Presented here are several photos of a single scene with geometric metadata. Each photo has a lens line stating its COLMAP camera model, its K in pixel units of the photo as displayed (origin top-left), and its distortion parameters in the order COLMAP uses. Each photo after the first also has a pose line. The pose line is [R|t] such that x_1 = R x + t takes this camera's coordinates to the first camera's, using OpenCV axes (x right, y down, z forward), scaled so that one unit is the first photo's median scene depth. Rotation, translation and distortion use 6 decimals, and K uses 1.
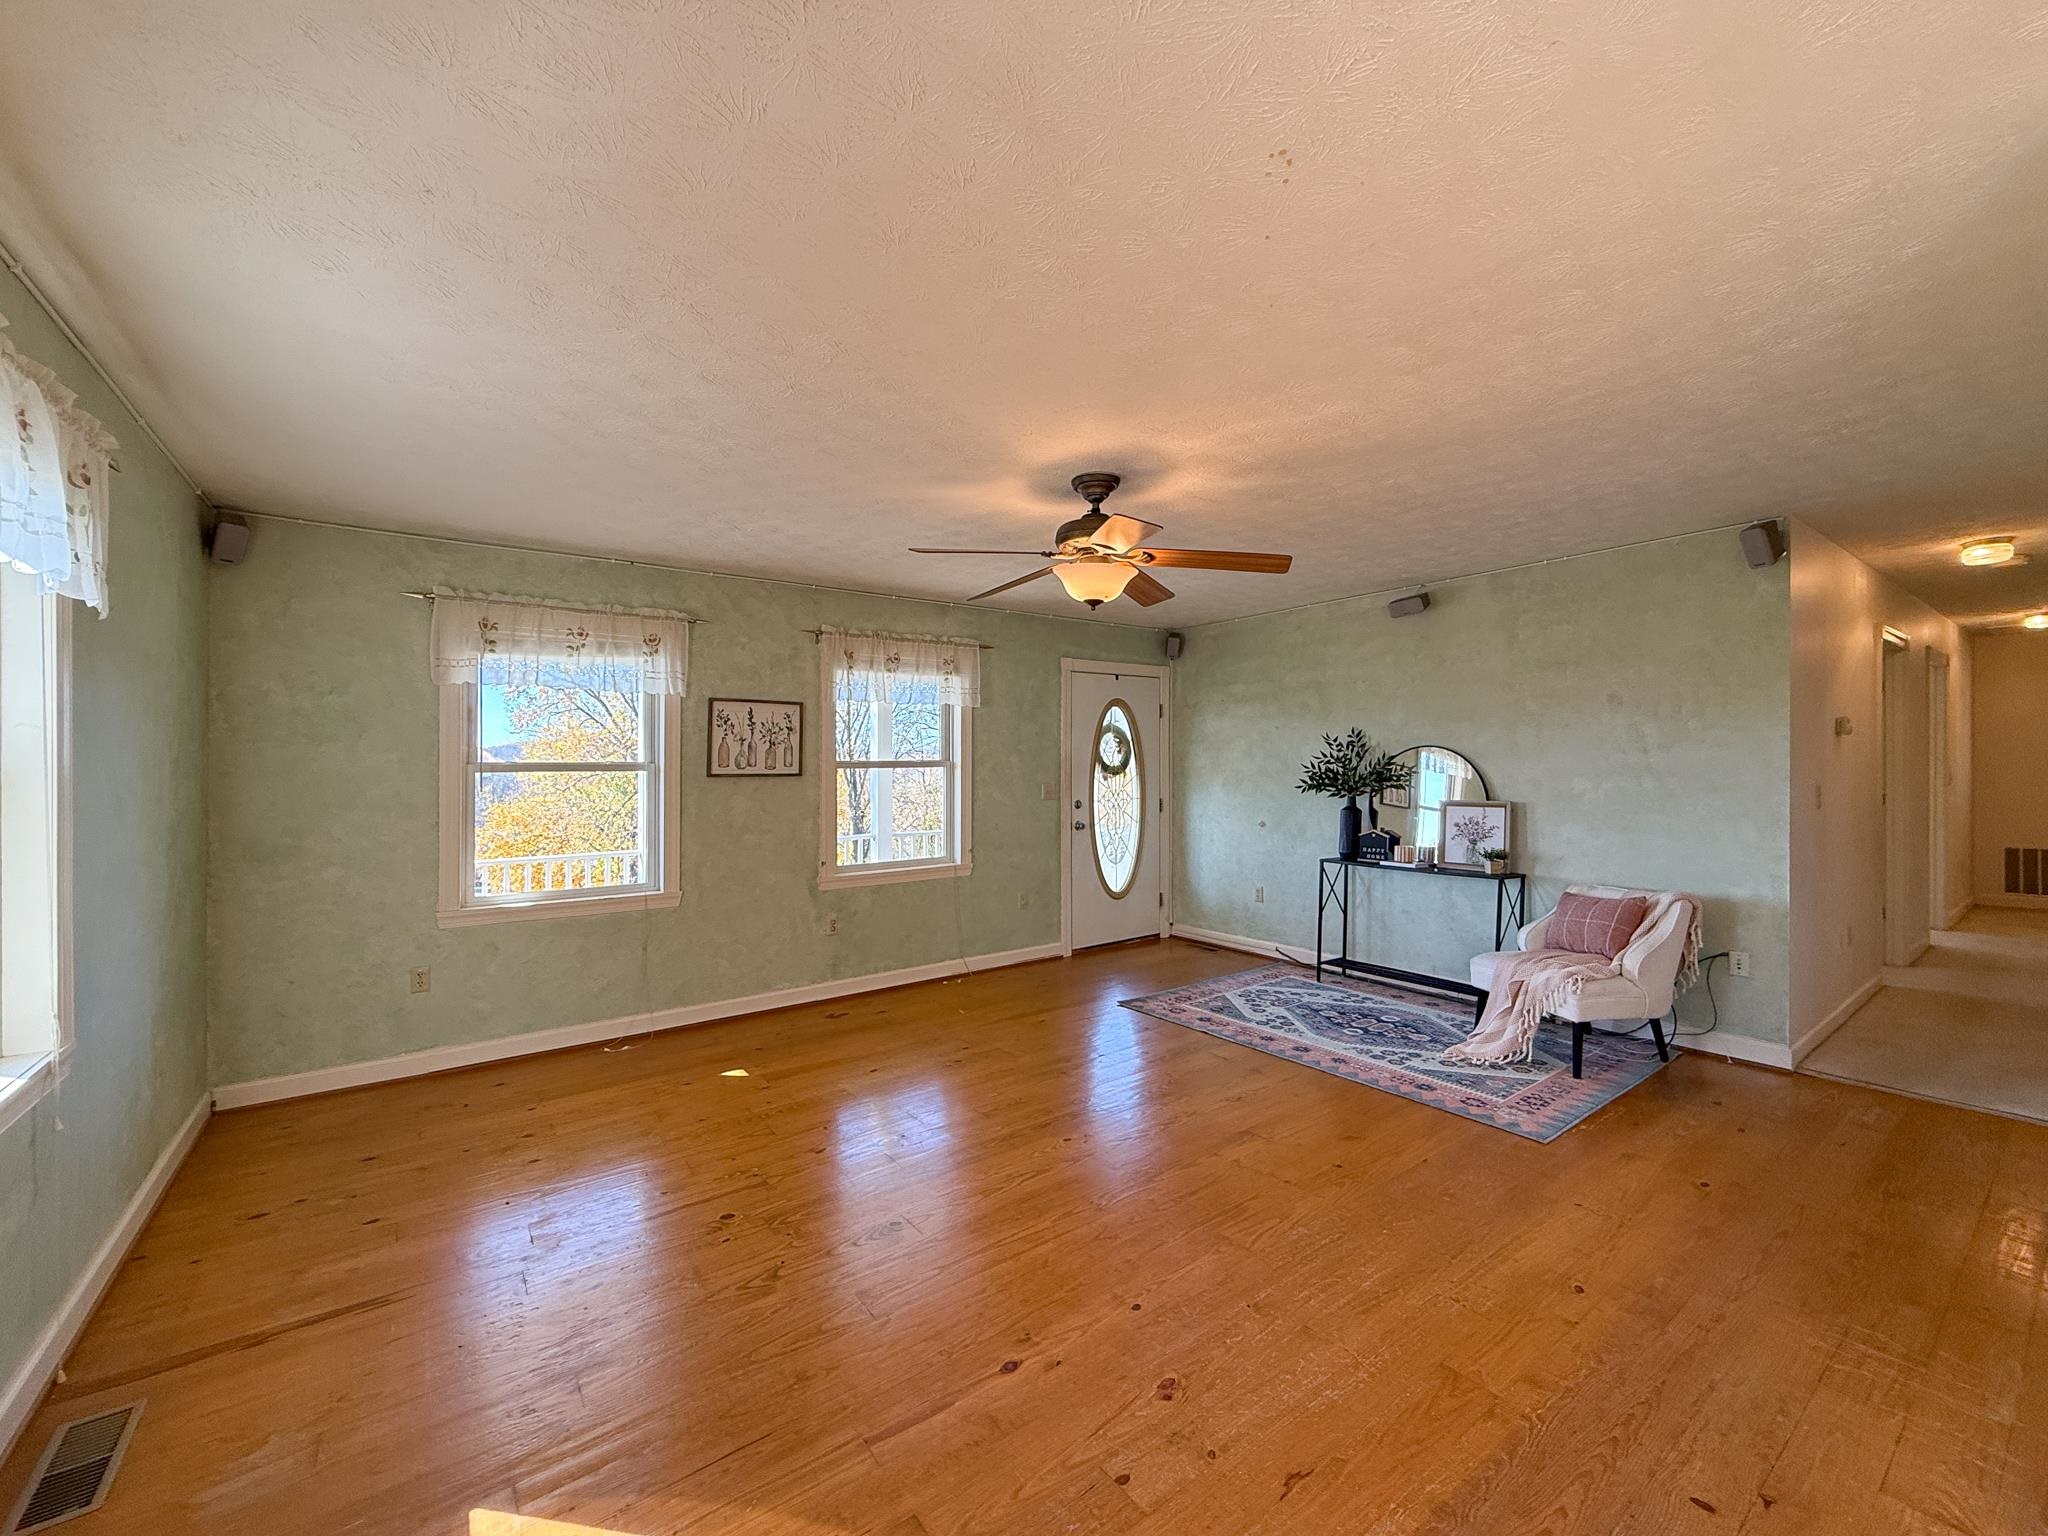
lens RADIAL K [[825.9, 0, 1024.0], [0, 825.9, 768.0], [0, 0, 1]] dist [-0.000376, 0.000004]
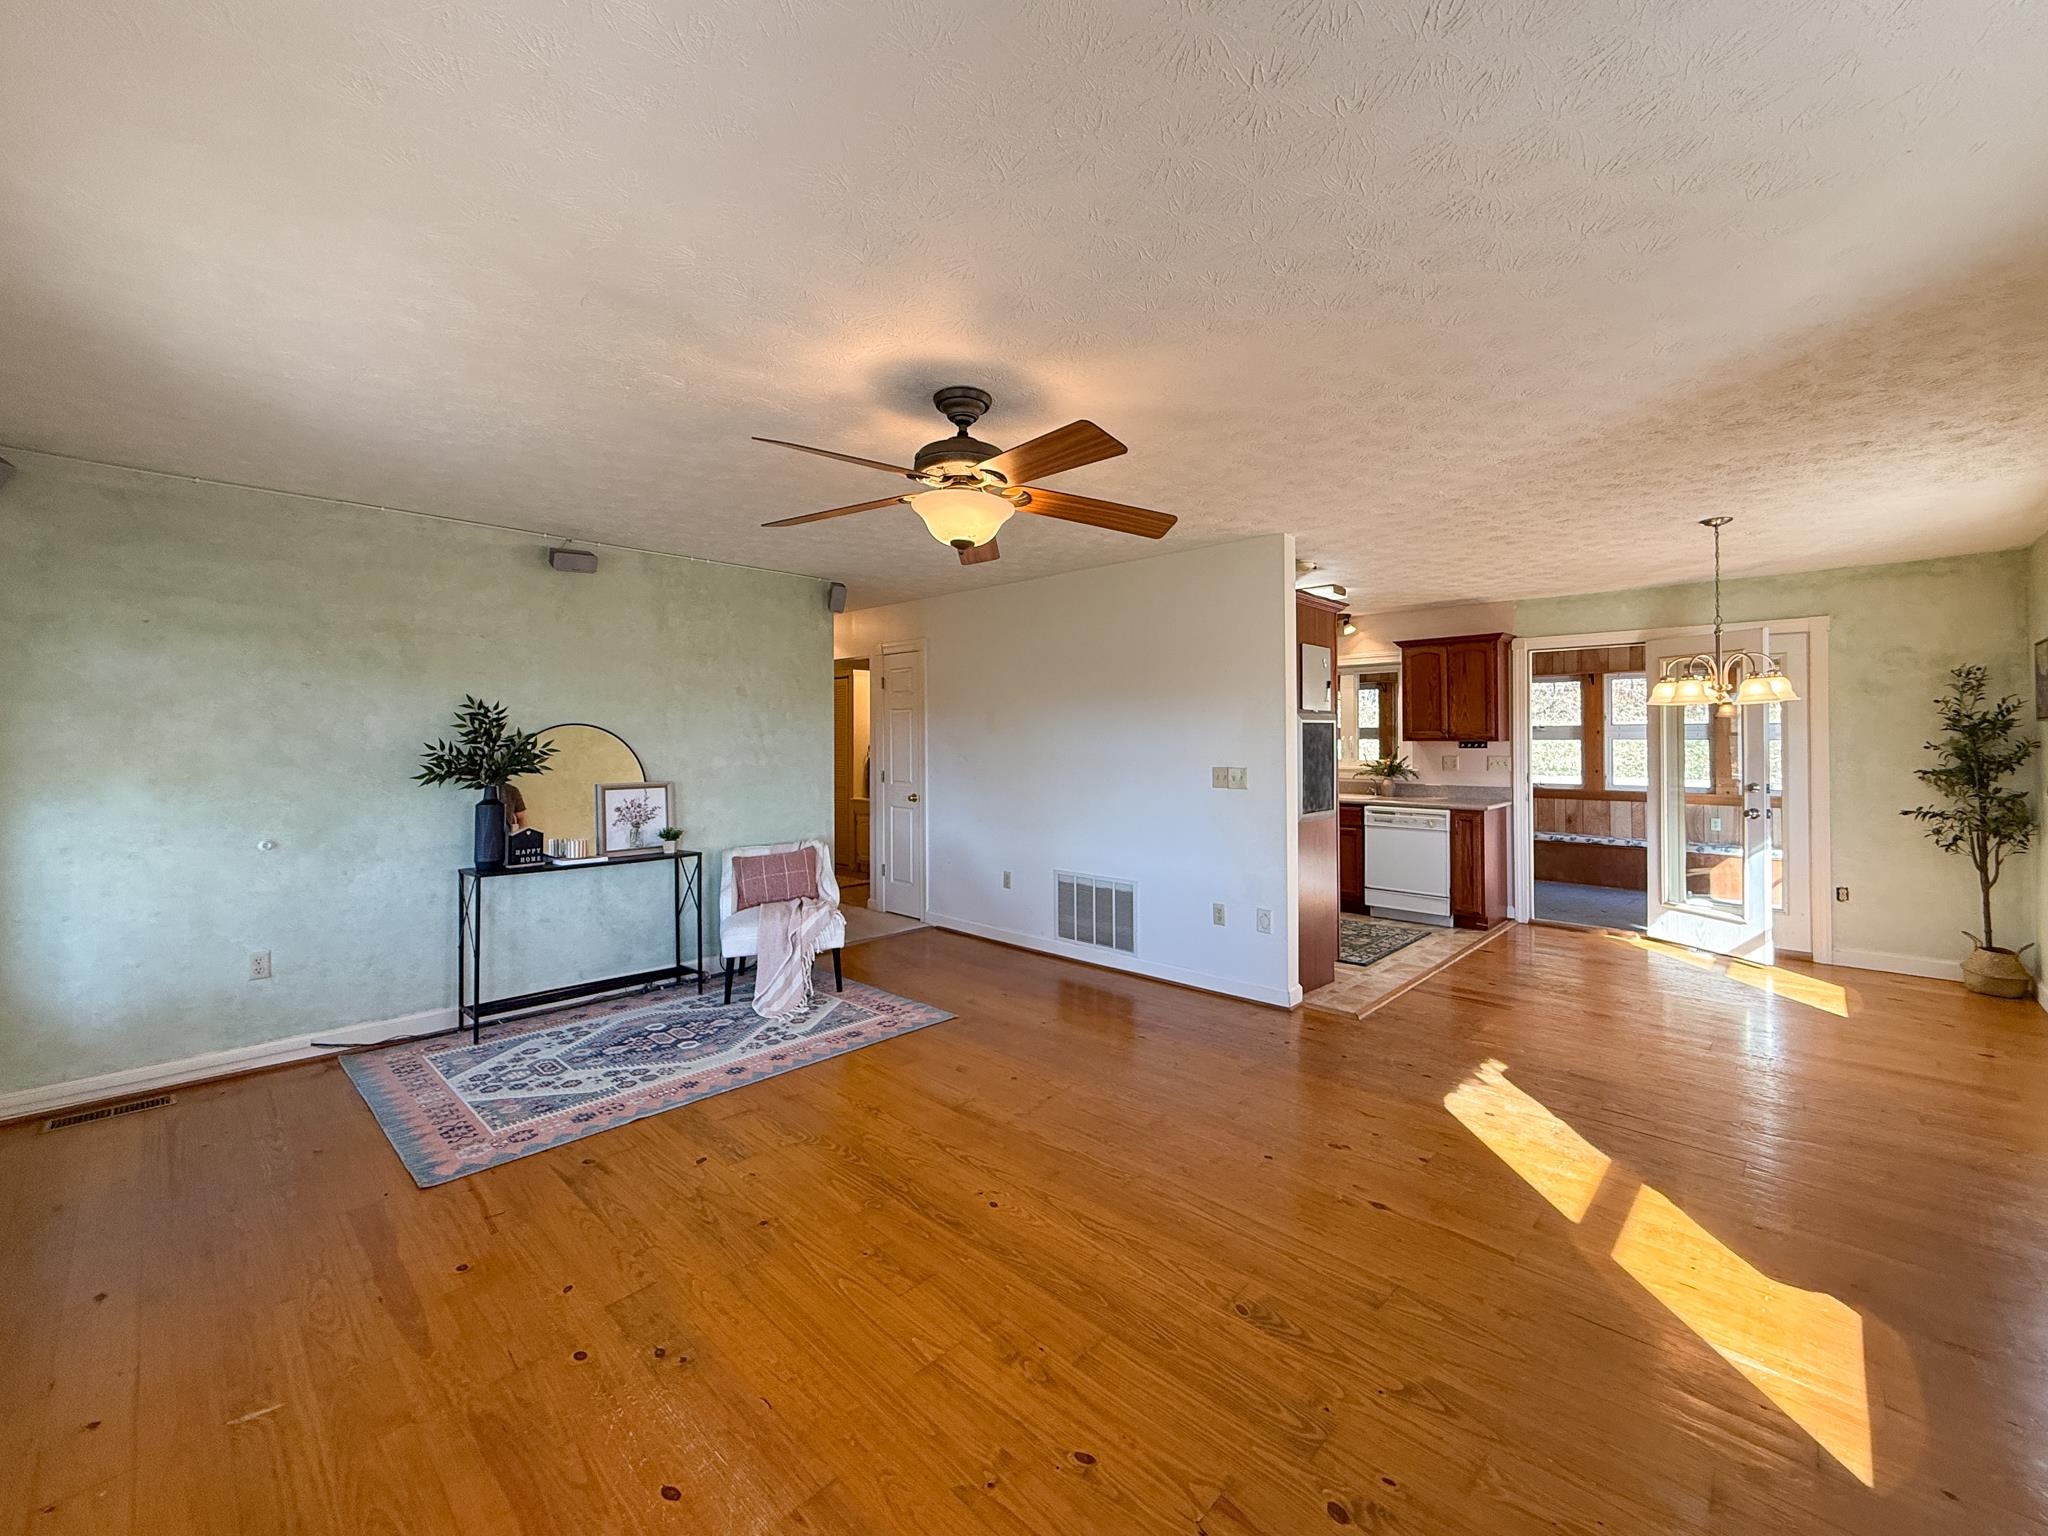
lens RADIAL K [[828.2, 0, 1028.1], [0, 828.2, 738.4], [0, 0, 1]] dist [-0.000696, -0.000161]
pose [[-0.171242, 0.012871, 0.985145, -0.491790], [0.004630, 0.999914, -0.012259, 0.002074], [-0.985218, 0.002462, -0.171287, 0.716078]]
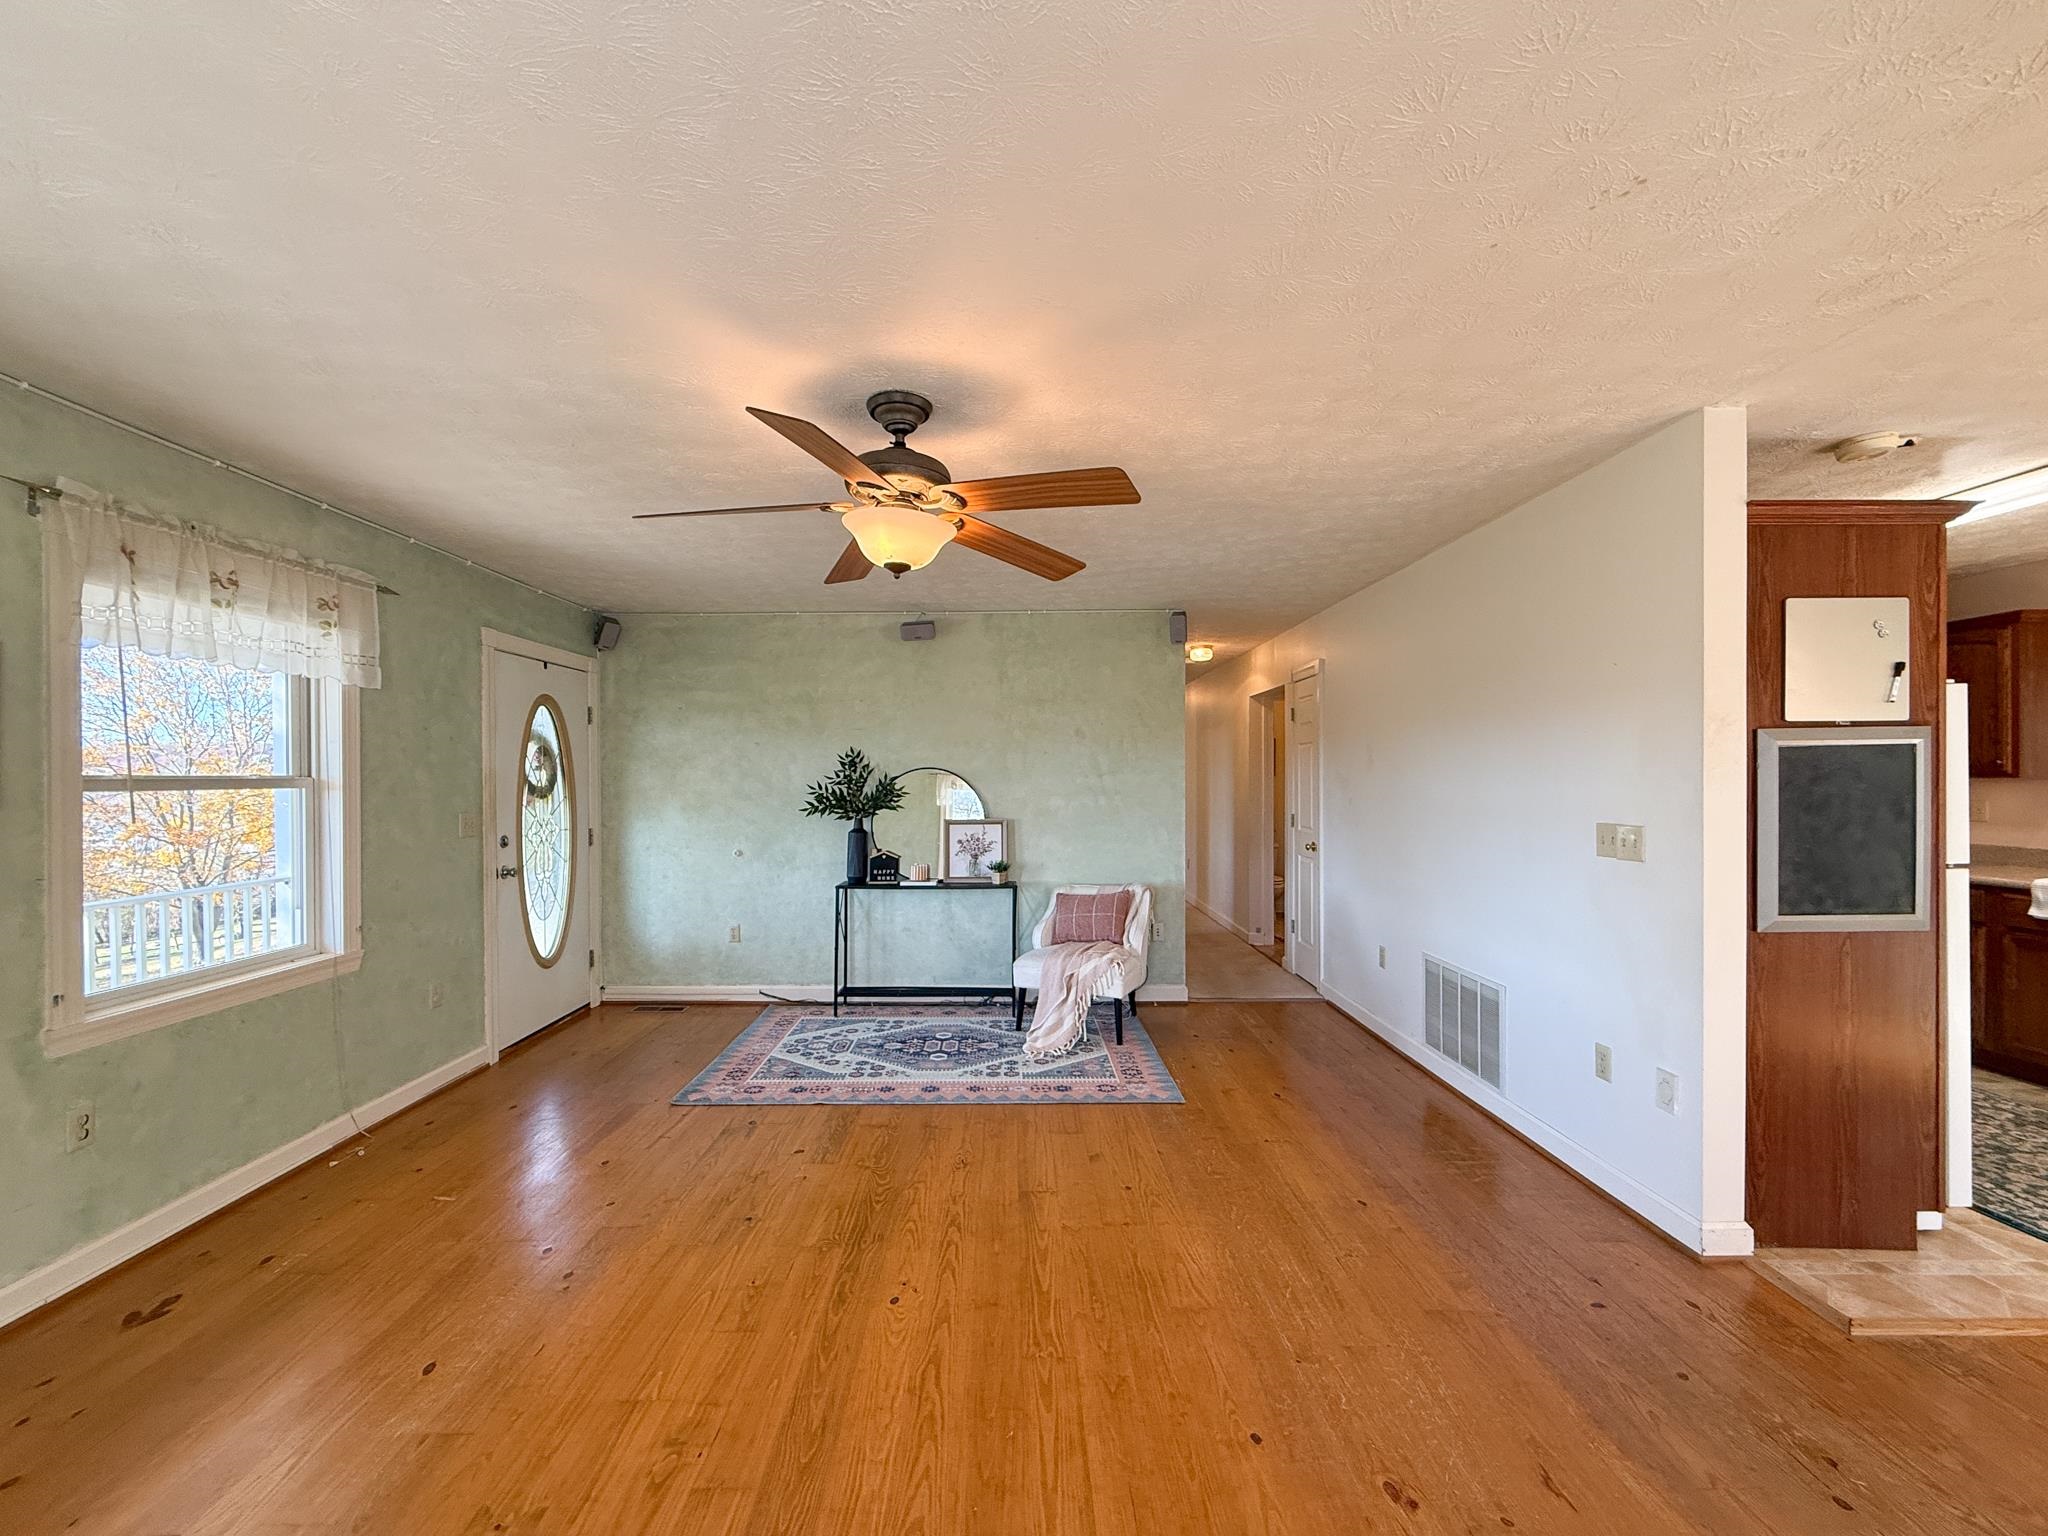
lens RADIAL K [[819.3, 0, 1005.4], [0, 819.3, 794.1], [0, 0, 1]] dist [-0.001081, -0.000033]
pose [[0.599292, -0.005969, 0.800509, -0.300565], [0.000843, 0.999976, 0.006825, -0.000457], [-0.800530, -0.003415, 0.599282, 0.318831]]
